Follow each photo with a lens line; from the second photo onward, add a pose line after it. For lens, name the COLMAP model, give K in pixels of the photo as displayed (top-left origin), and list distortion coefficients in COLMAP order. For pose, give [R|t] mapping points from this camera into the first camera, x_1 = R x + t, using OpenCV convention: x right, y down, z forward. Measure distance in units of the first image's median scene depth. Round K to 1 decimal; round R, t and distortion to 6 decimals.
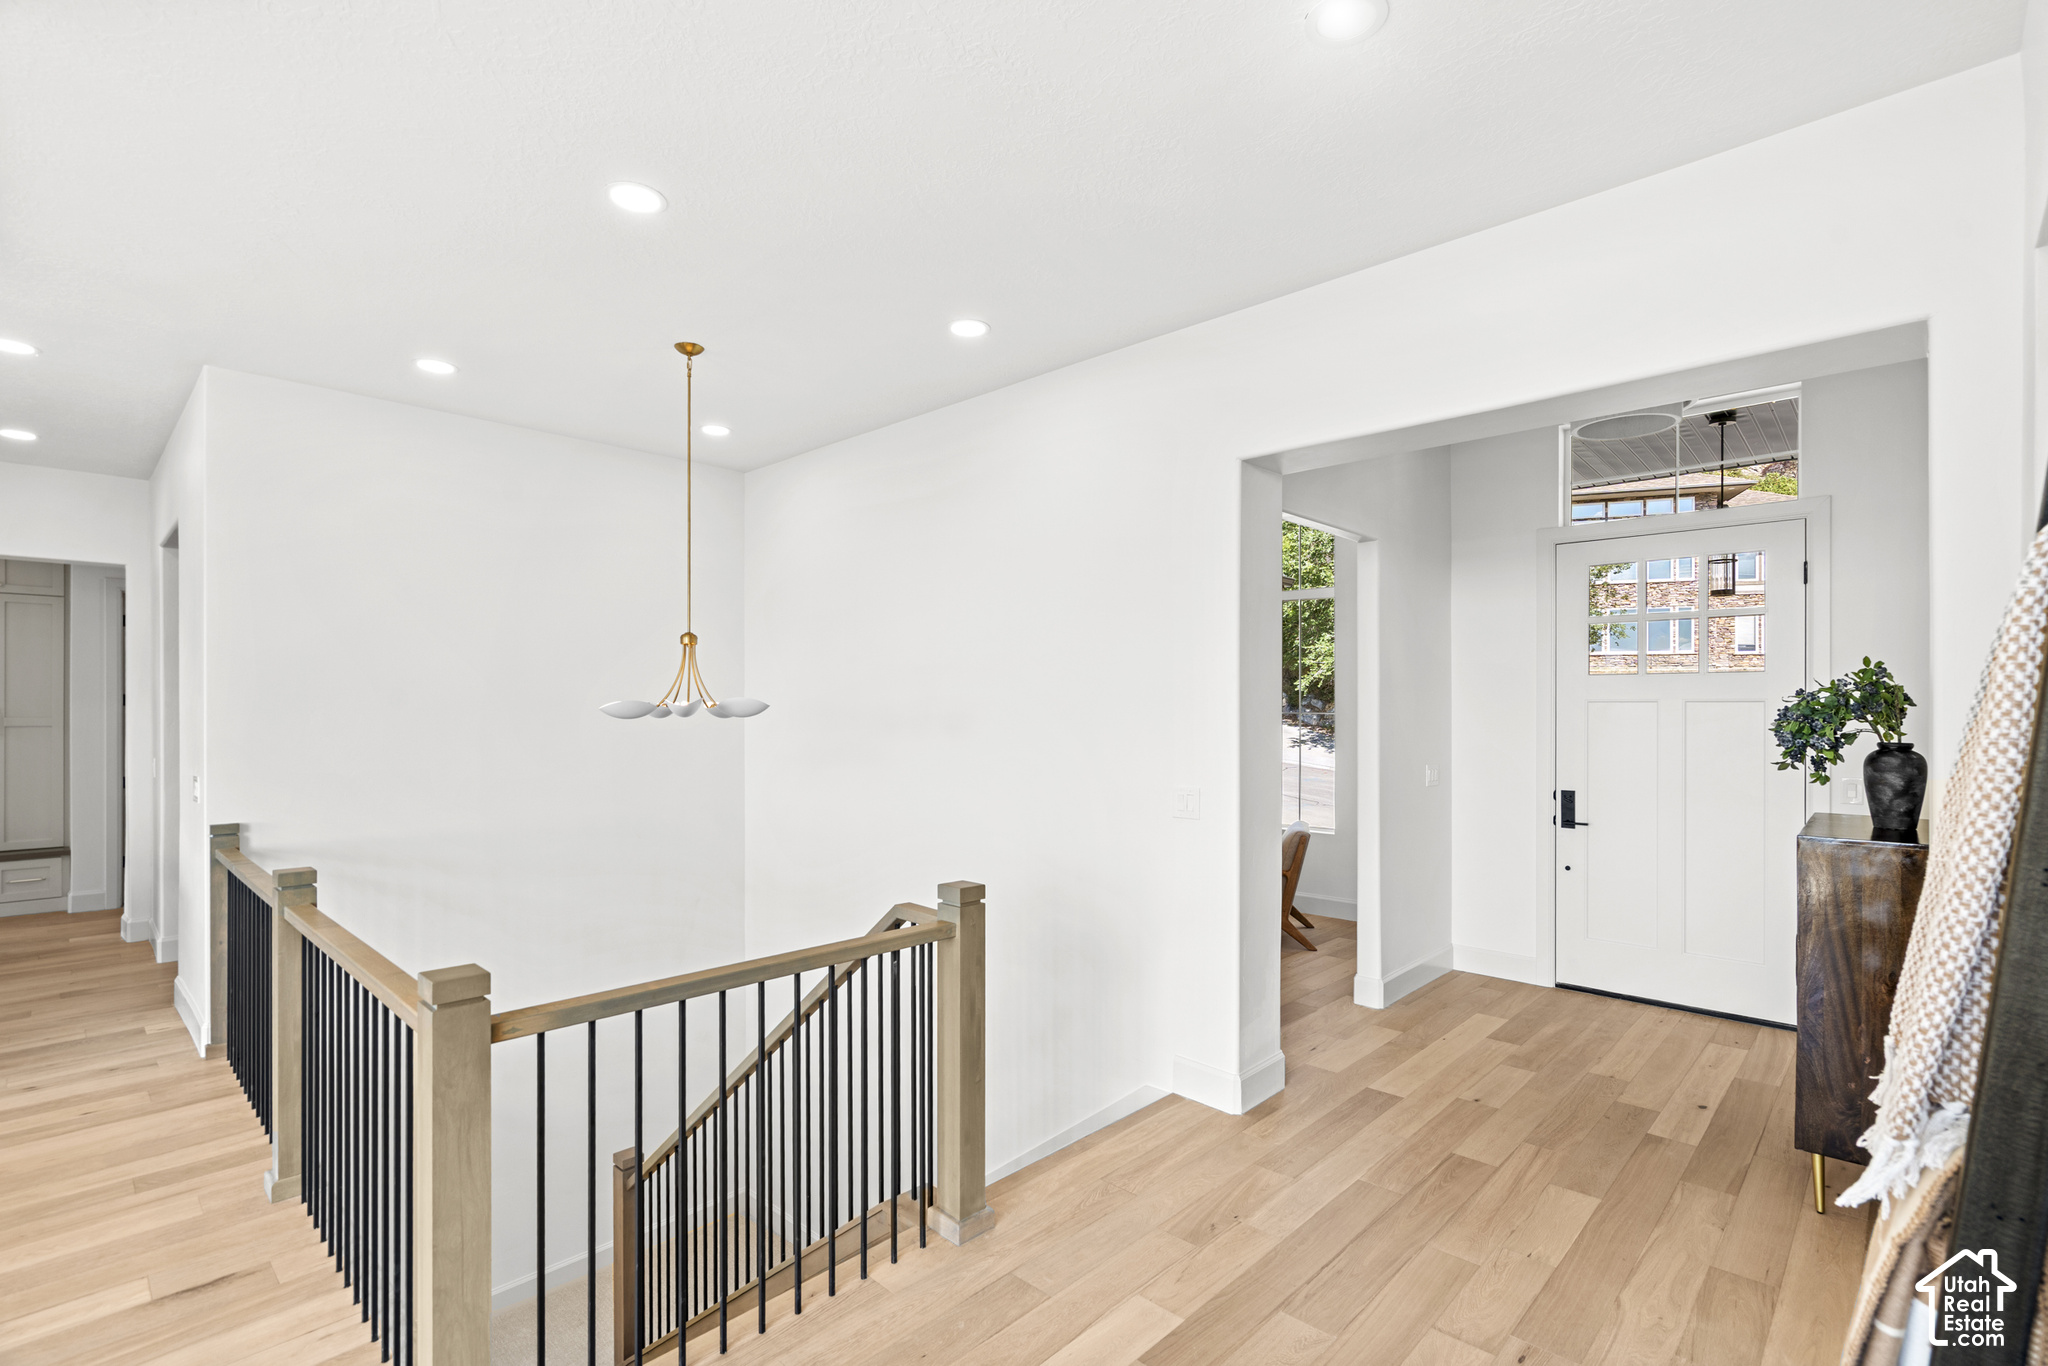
lens RADIAL K [[939.8, 0, 1026.7], [0, 939.8, 707.3], [0, 0, 1]] dist [-0.003165, 0.001503]
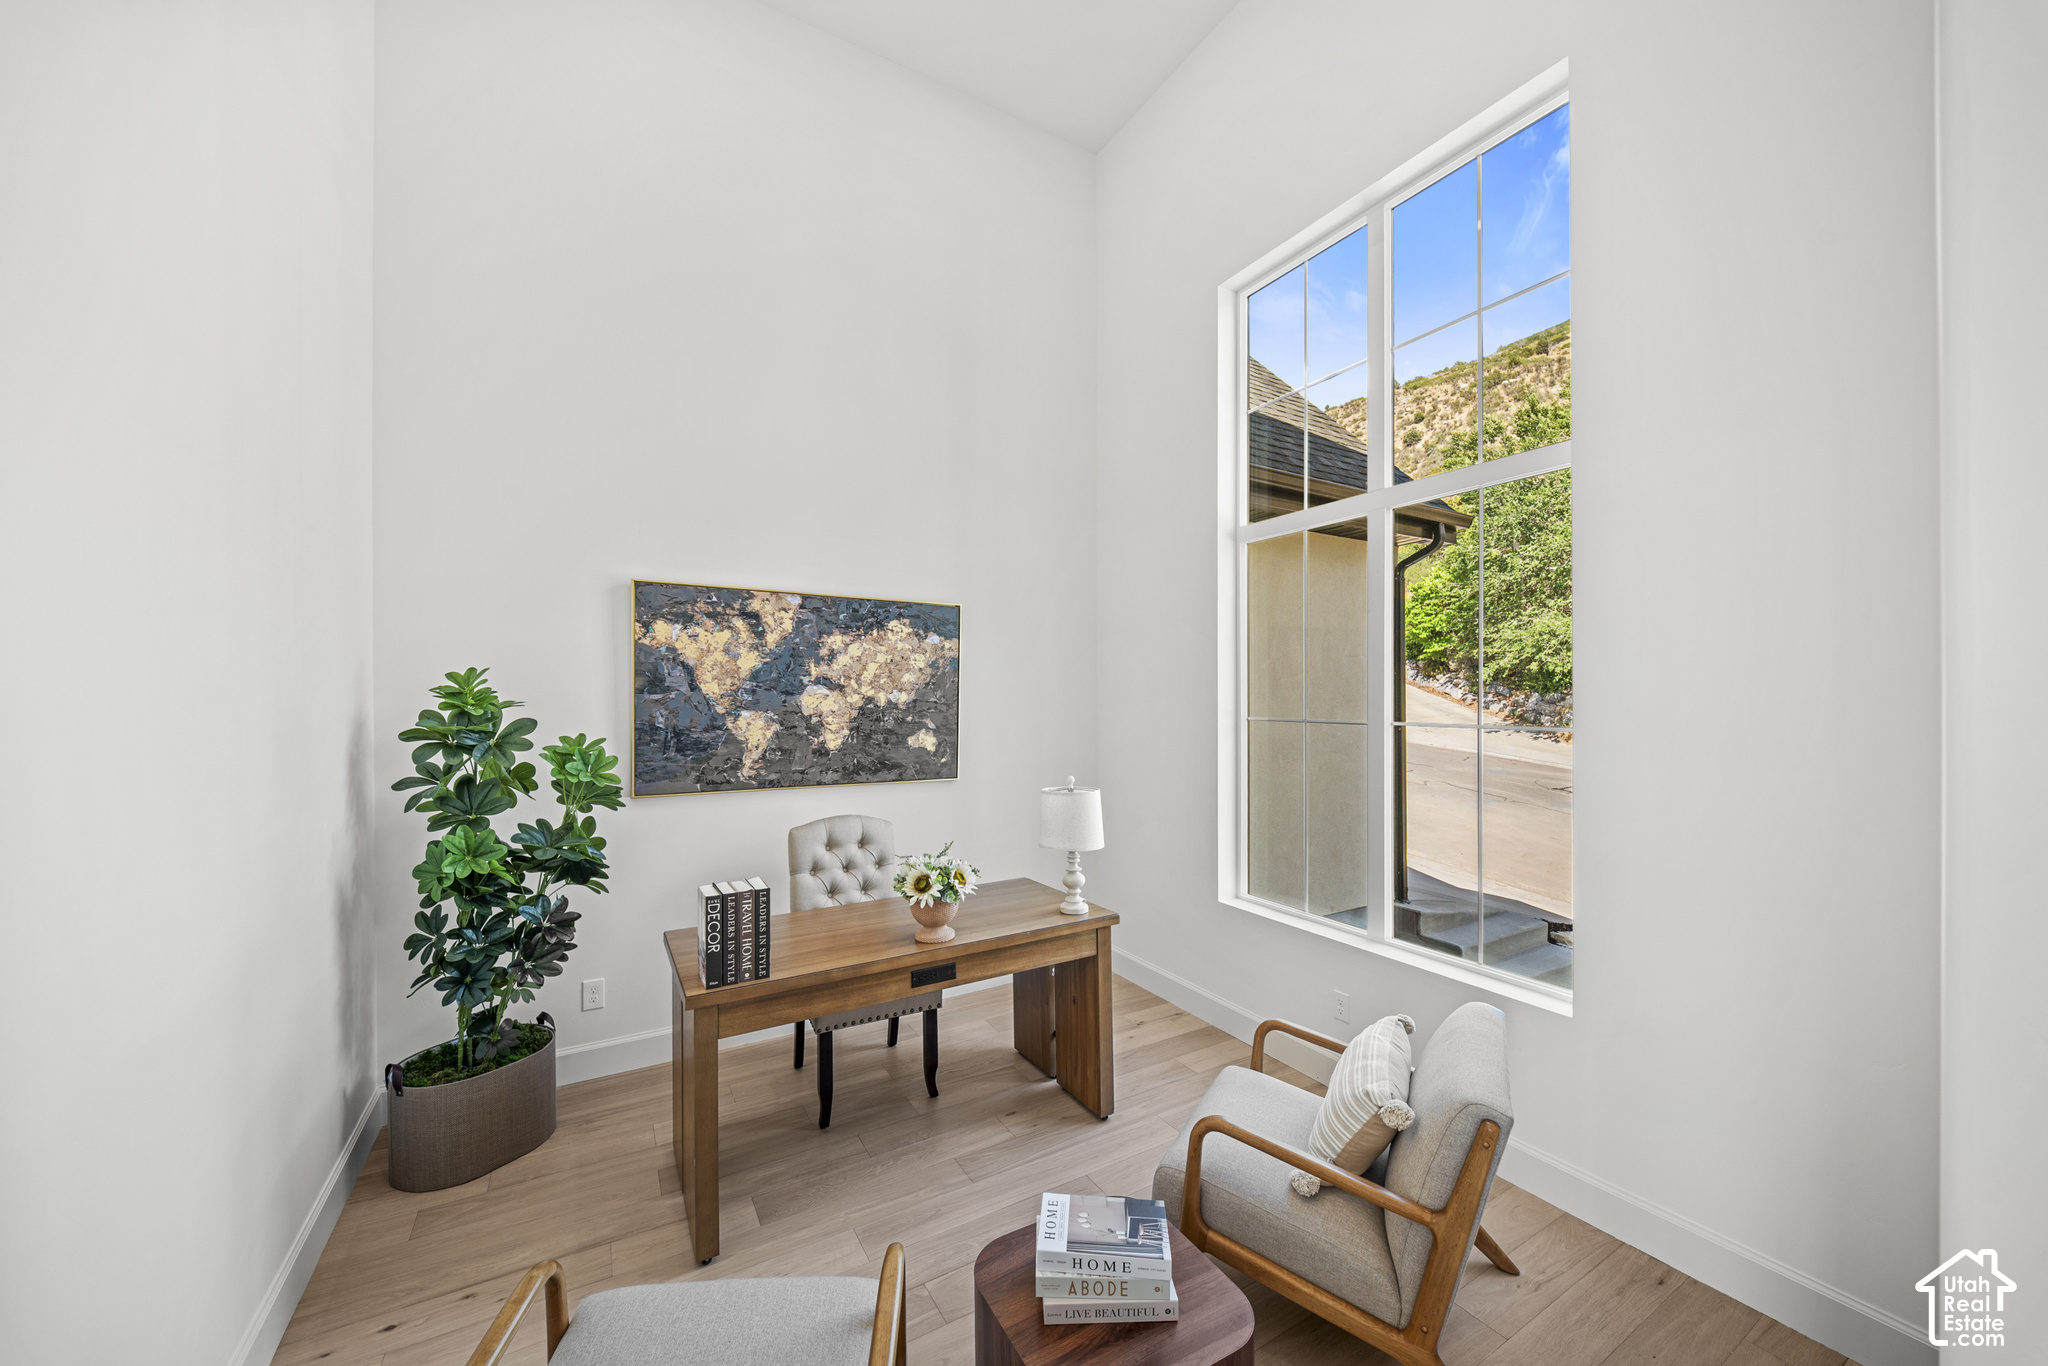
lens RADIAL K [[725.6, 0, 1034.3], [0, 725.6, 689.5], [0, 0, 1]] dist [-0.018076, -0.000191]
pose [[0.967089, -0.003195, -0.254417, 0.313893], [0.001555, 0.999977, -0.006647, -0.035523], [0.254432, 0.006033, 0.967072, 1.593345]]
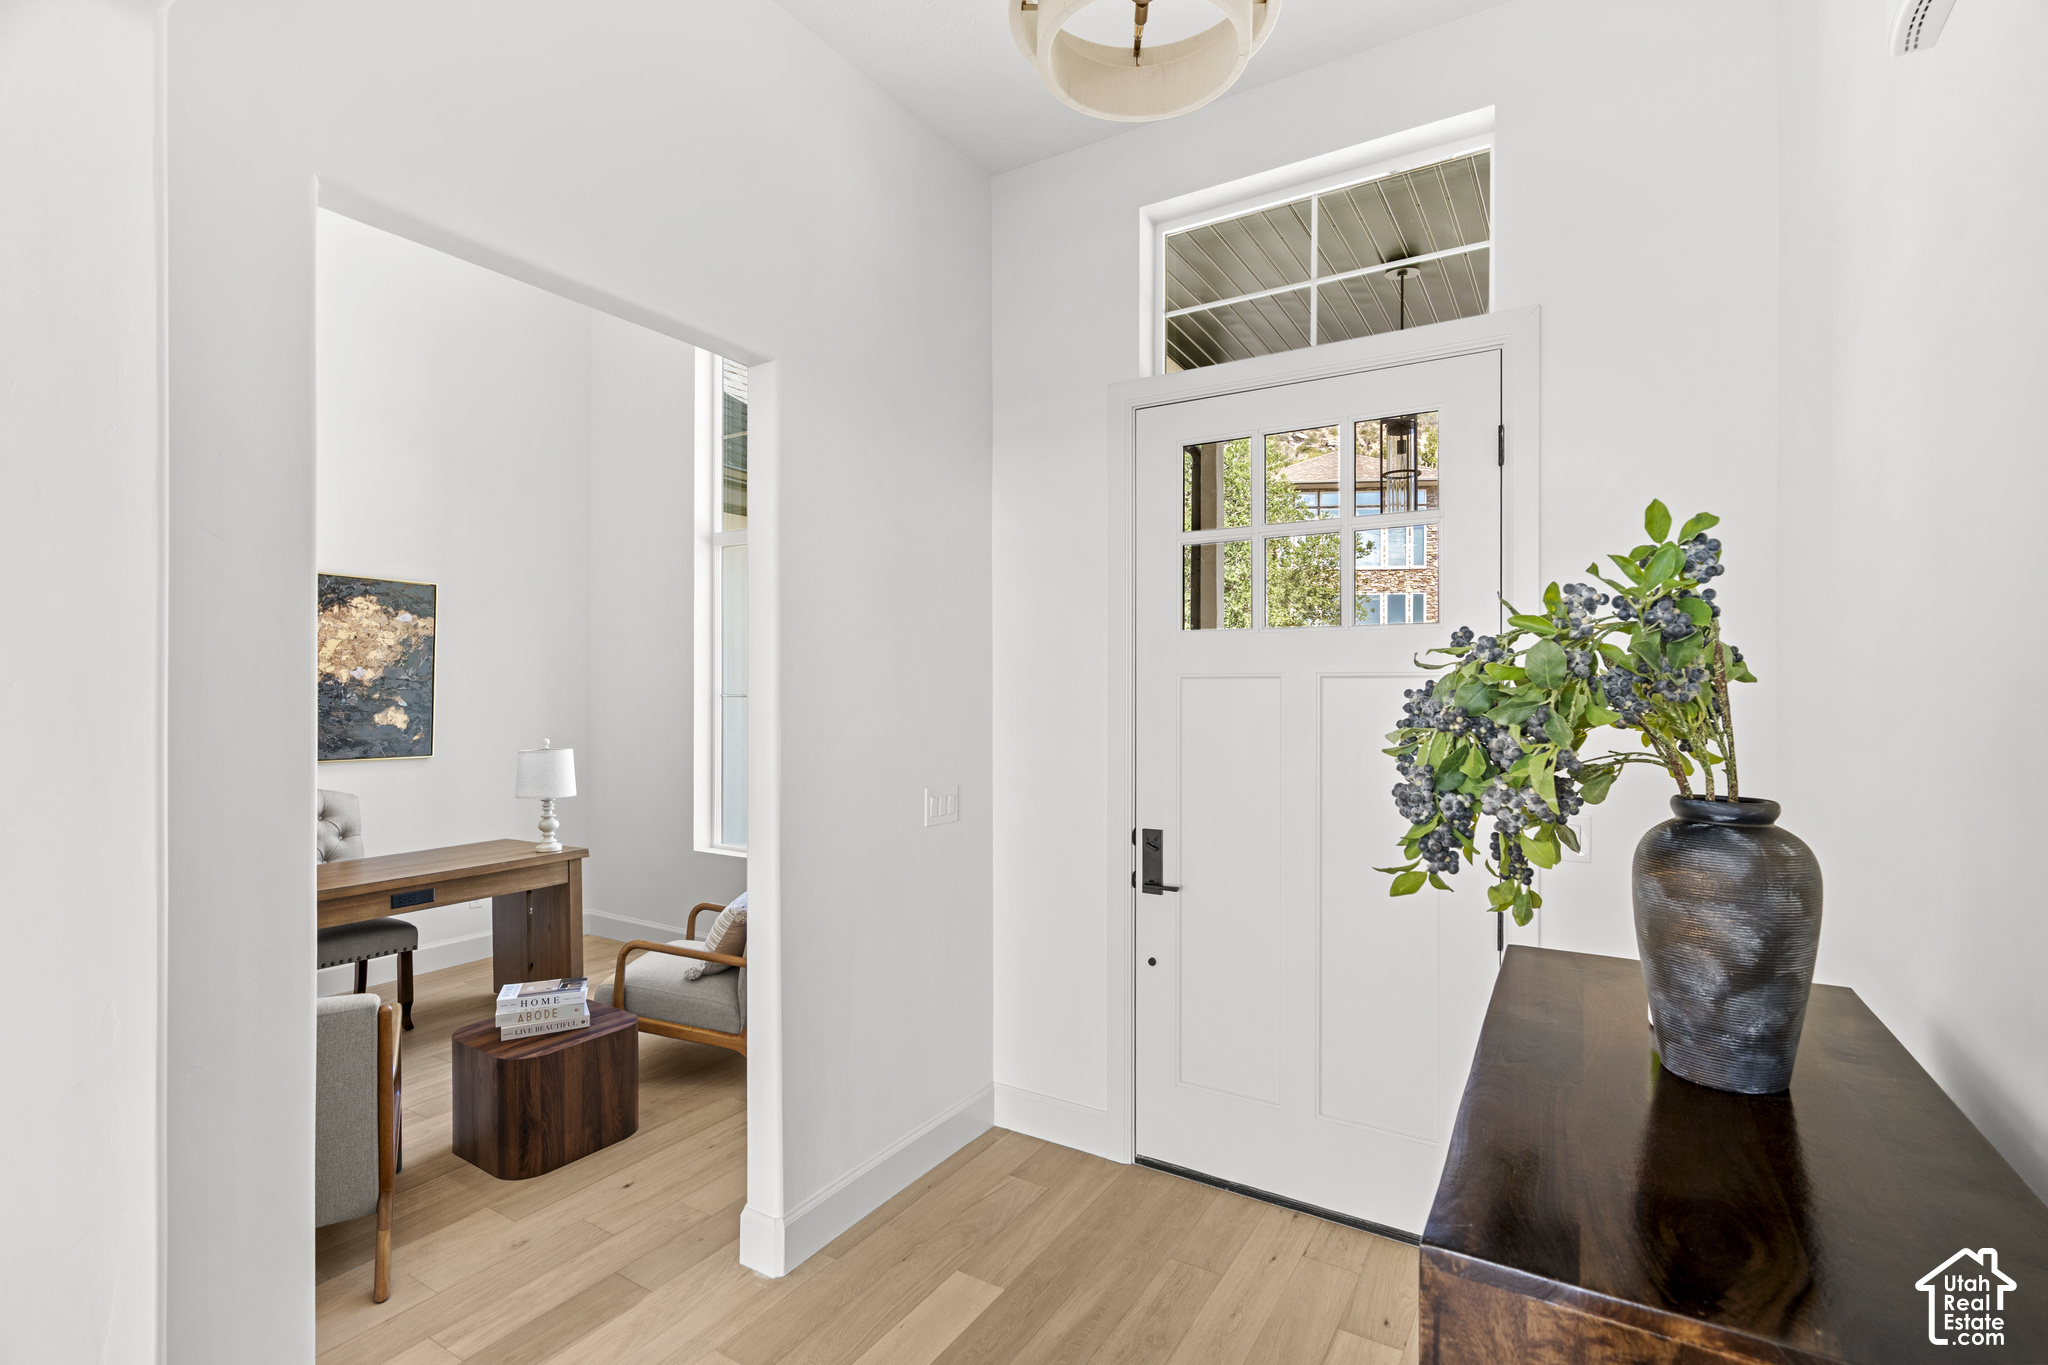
lens RADIAL K [[939.8, 0, 1031.0], [0, 939.8, 684.9], [0, 0, 1]] dist [-0.003165, 0.001503]
pose [[0.977205, 0.001317, 0.212294, 0.617641], [-0.000524, 0.999993, -0.003791, 0.001388], [-0.212297, 0.003593, 0.977199, 0.723848]]
